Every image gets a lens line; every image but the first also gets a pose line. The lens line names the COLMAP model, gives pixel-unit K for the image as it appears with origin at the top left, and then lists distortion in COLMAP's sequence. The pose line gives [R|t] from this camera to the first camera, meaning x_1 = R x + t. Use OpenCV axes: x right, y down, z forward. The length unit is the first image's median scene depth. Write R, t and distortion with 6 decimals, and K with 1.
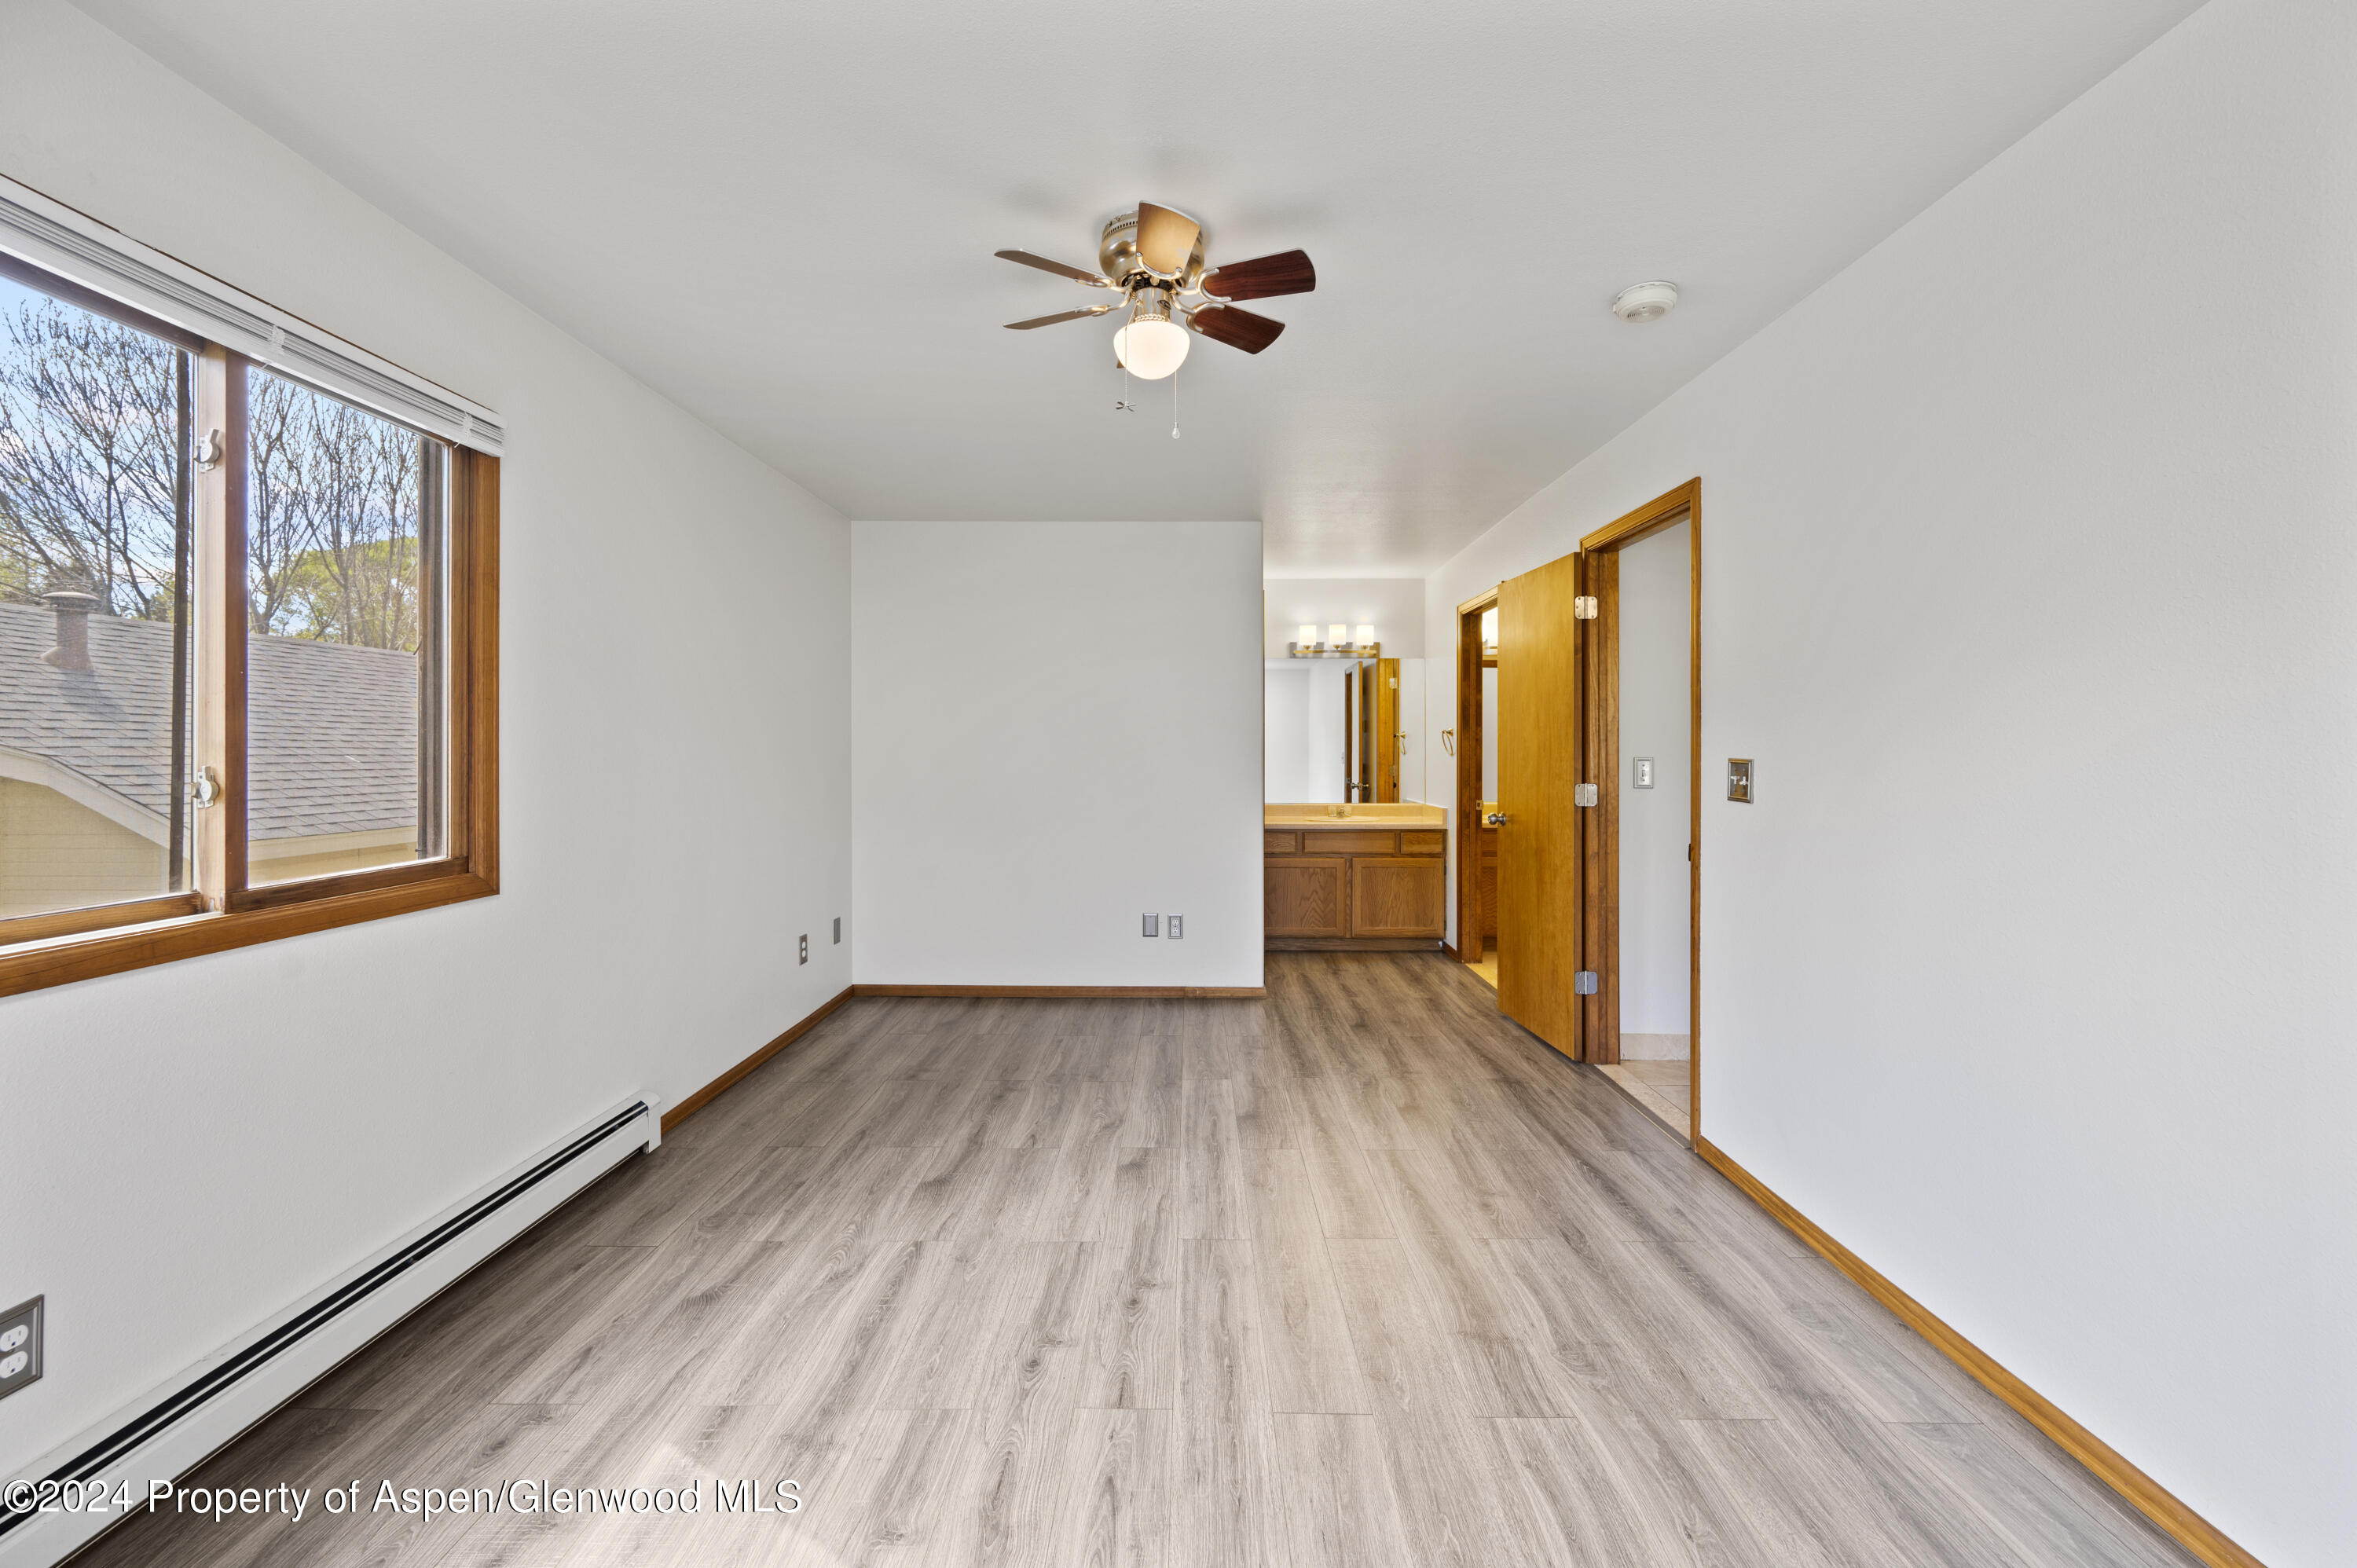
lens RADIAL K [[942.0, 0, 1181.0], [0, 942.0, 749.6], [0, 0, 1]] dist [0.000243, -0.000109]
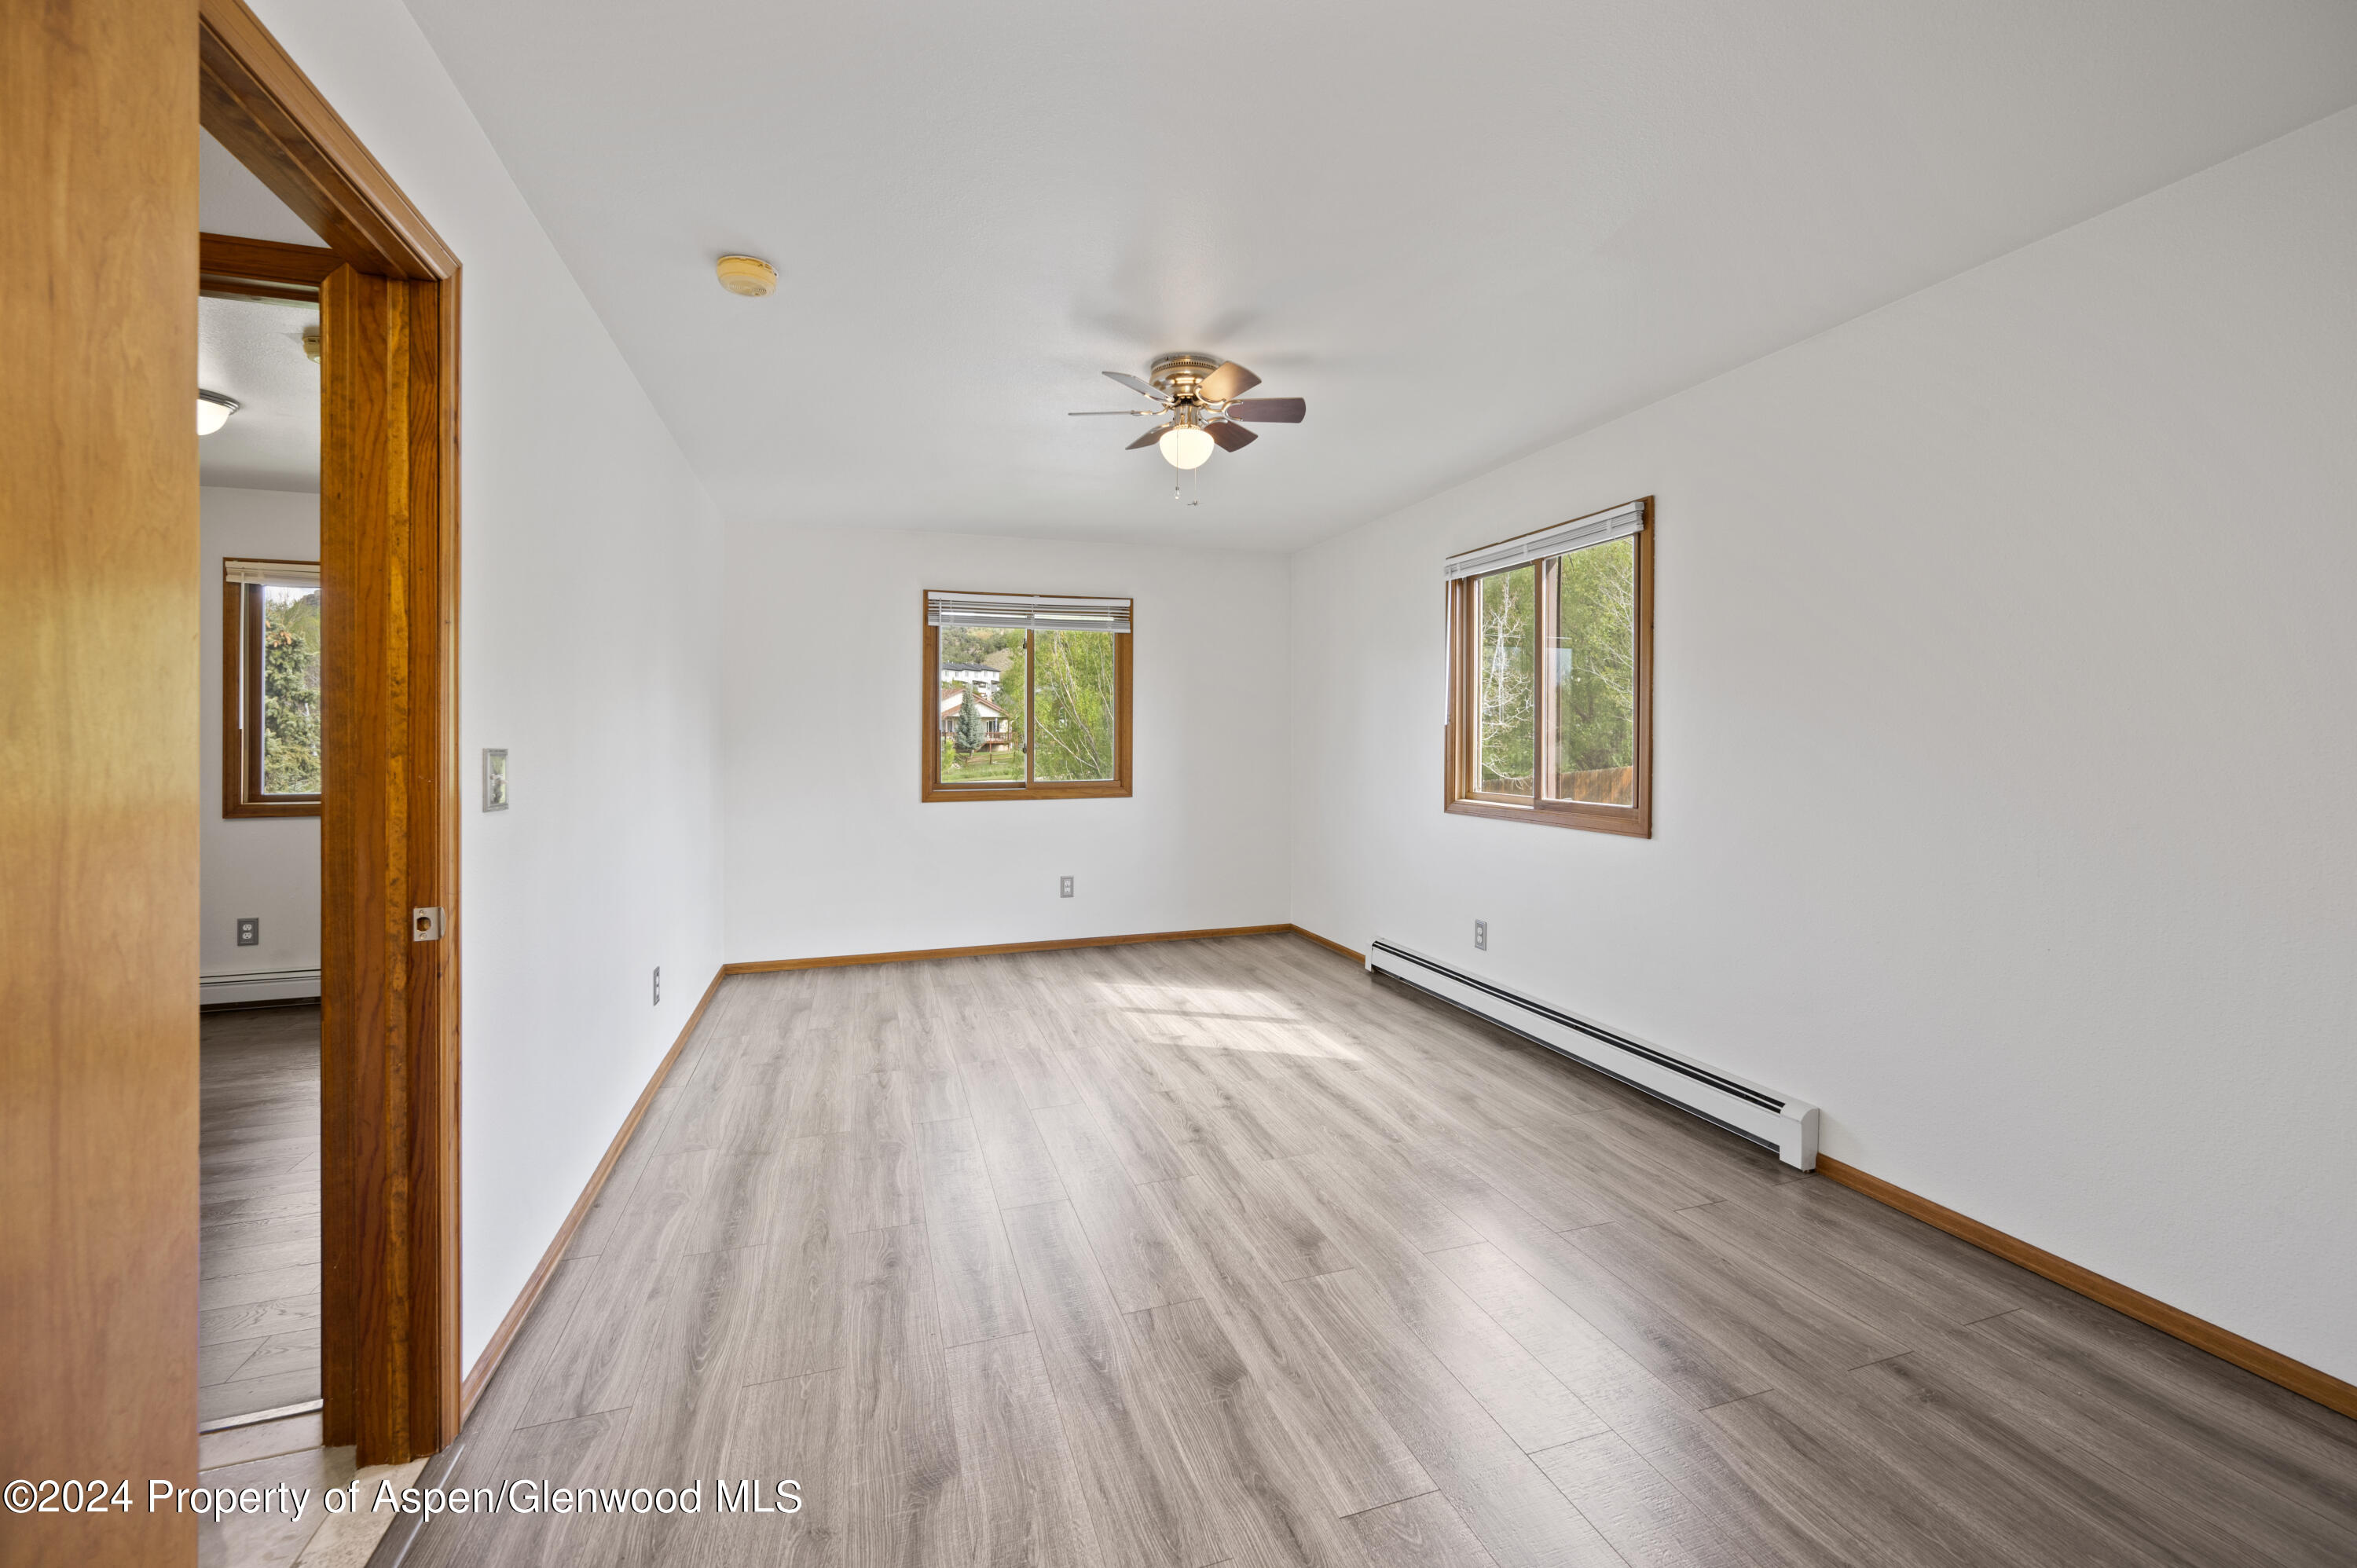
lens RADIAL K [[948.3, 0, 1187.0], [0, 948.3, 734.7], [0, 0, 1]] dist [0.000146, 0.000012]
pose [[-0.941452, 0.000635, -0.337146, 0.406428], [0.001908, 0.999992, -0.003444, 0.002056], [0.337141, -0.003886, -0.941446, 2.151976]]
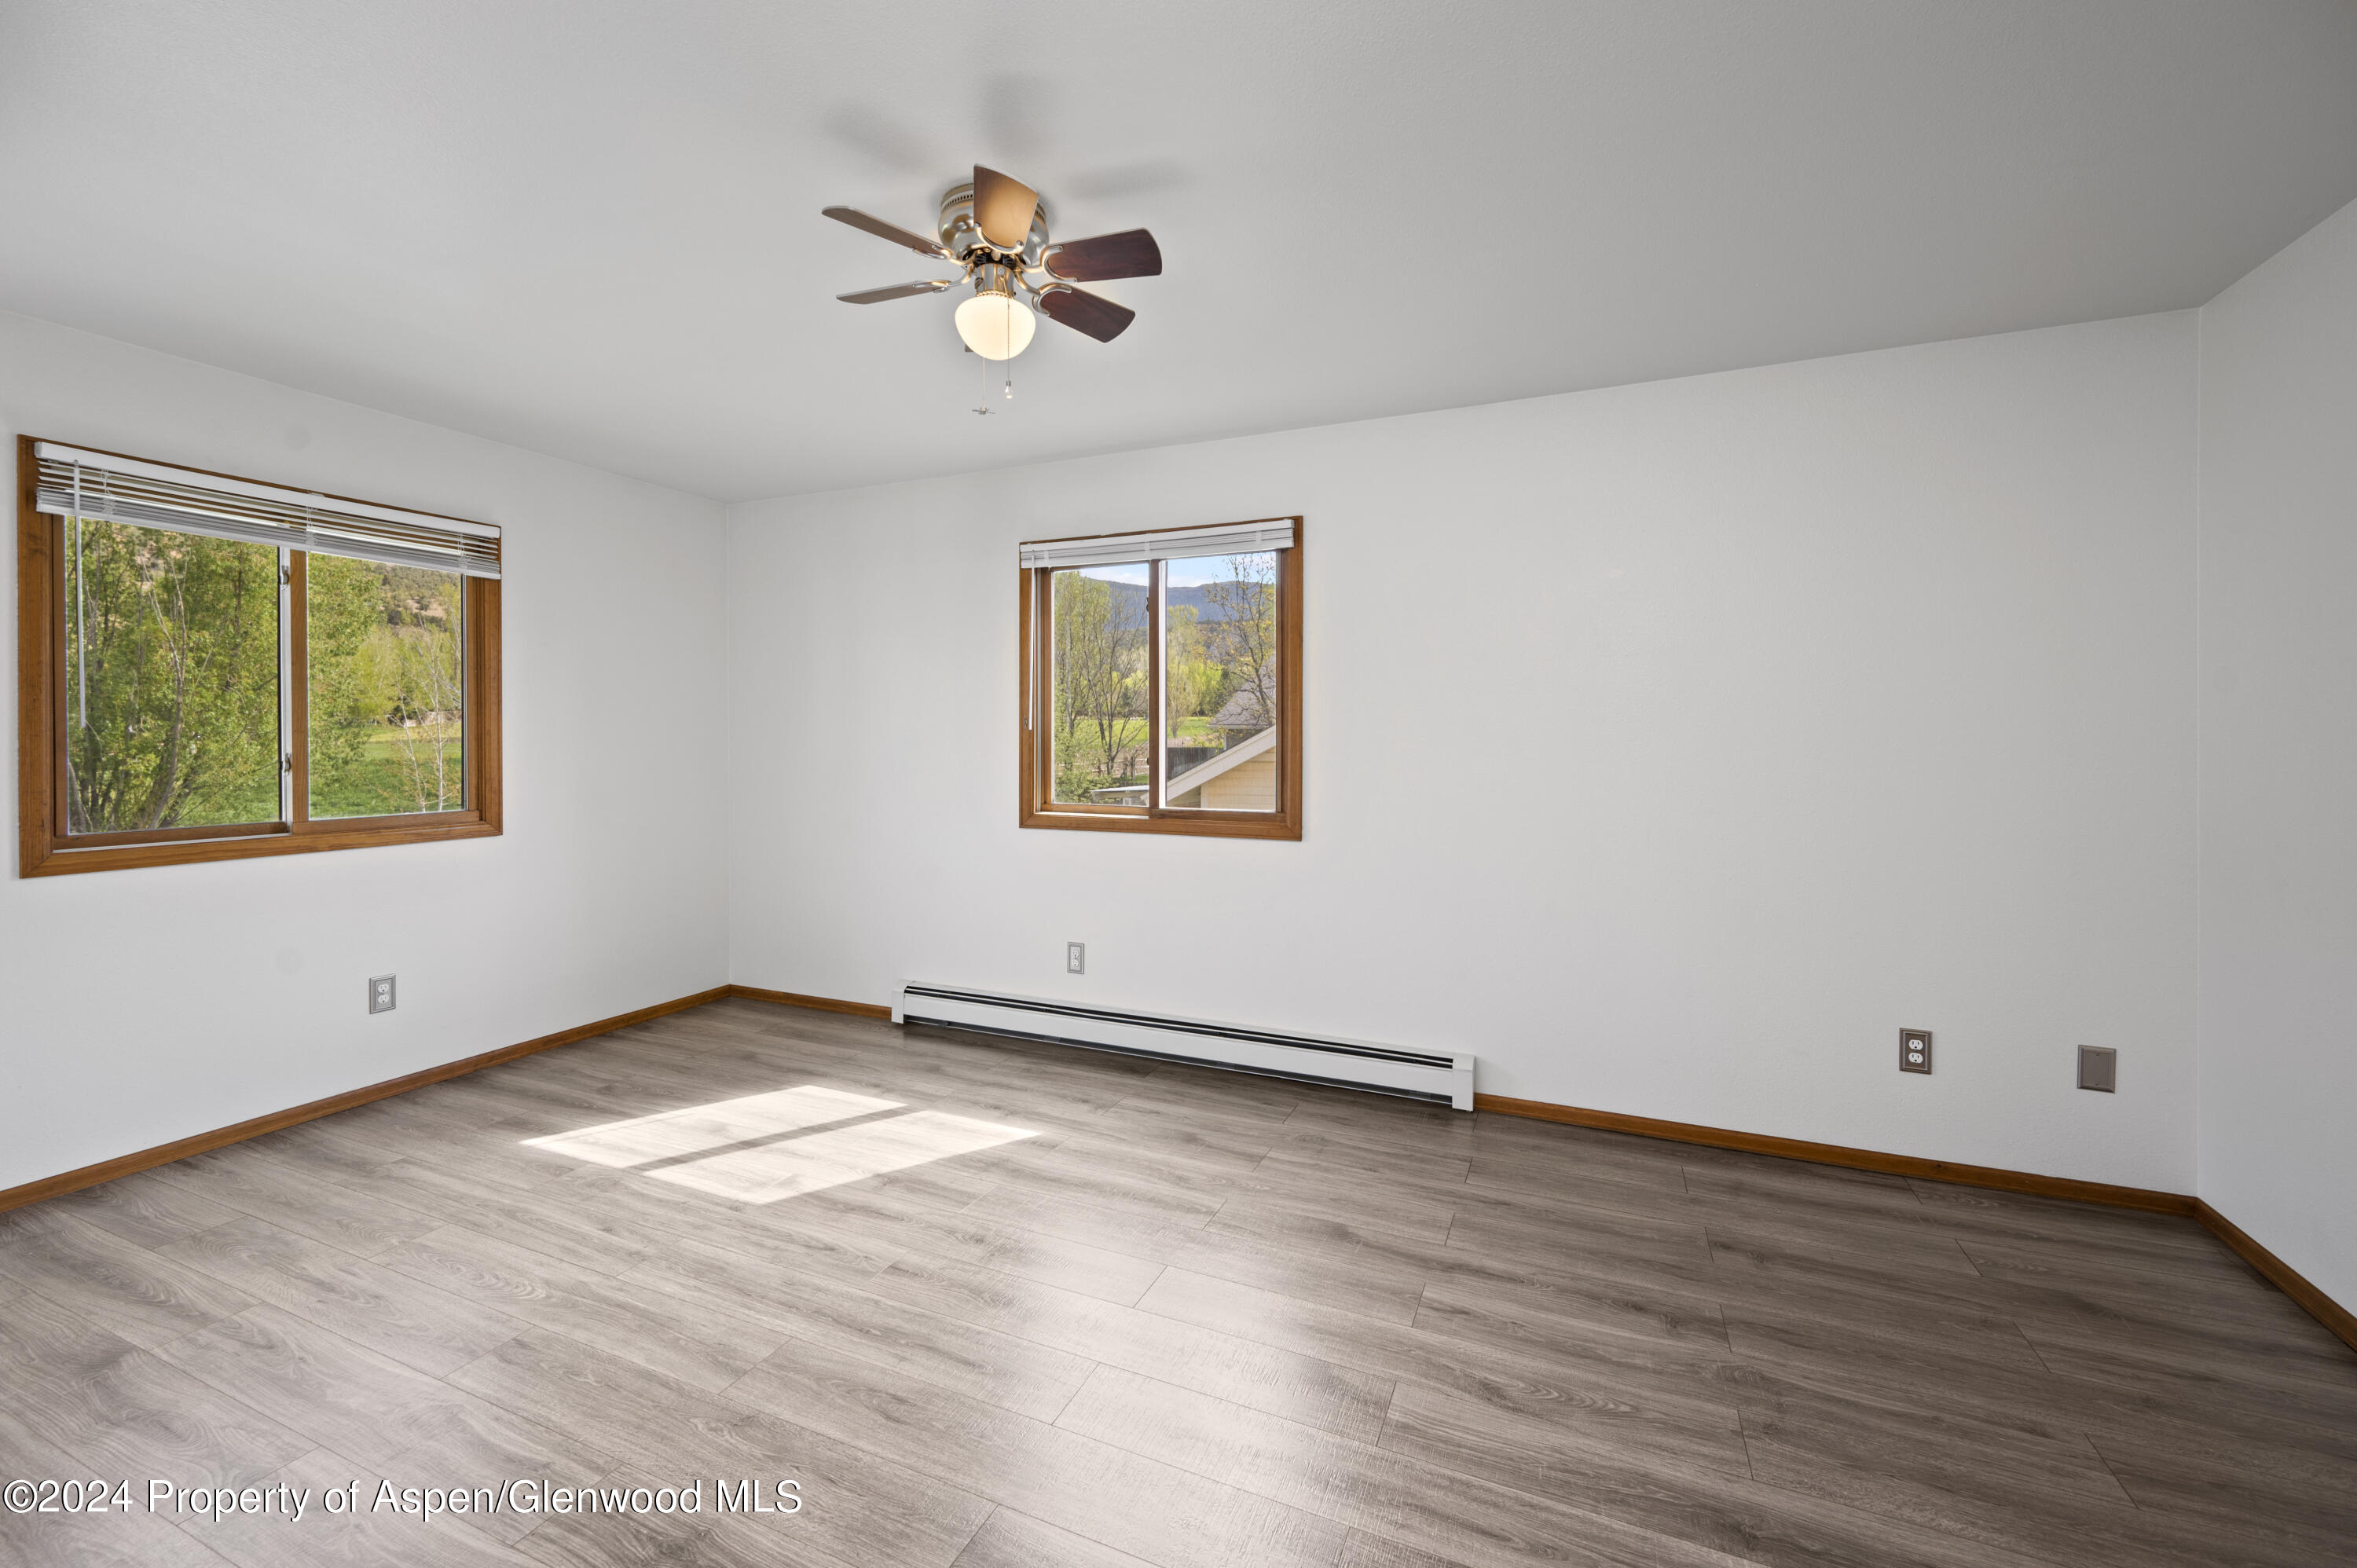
lens RADIAL K [[942.0, 0, 1181.0], [0, 942.0, 749.6], [0, 0, 1]] dist [0.000243, -0.000109]
pose [[-0.385919, 0.009039, -0.922488, 0.730156], [-0.000839, 0.999948, 0.010149, -0.005081], [0.922532, 0.004691, -0.385891, 1.429932]]
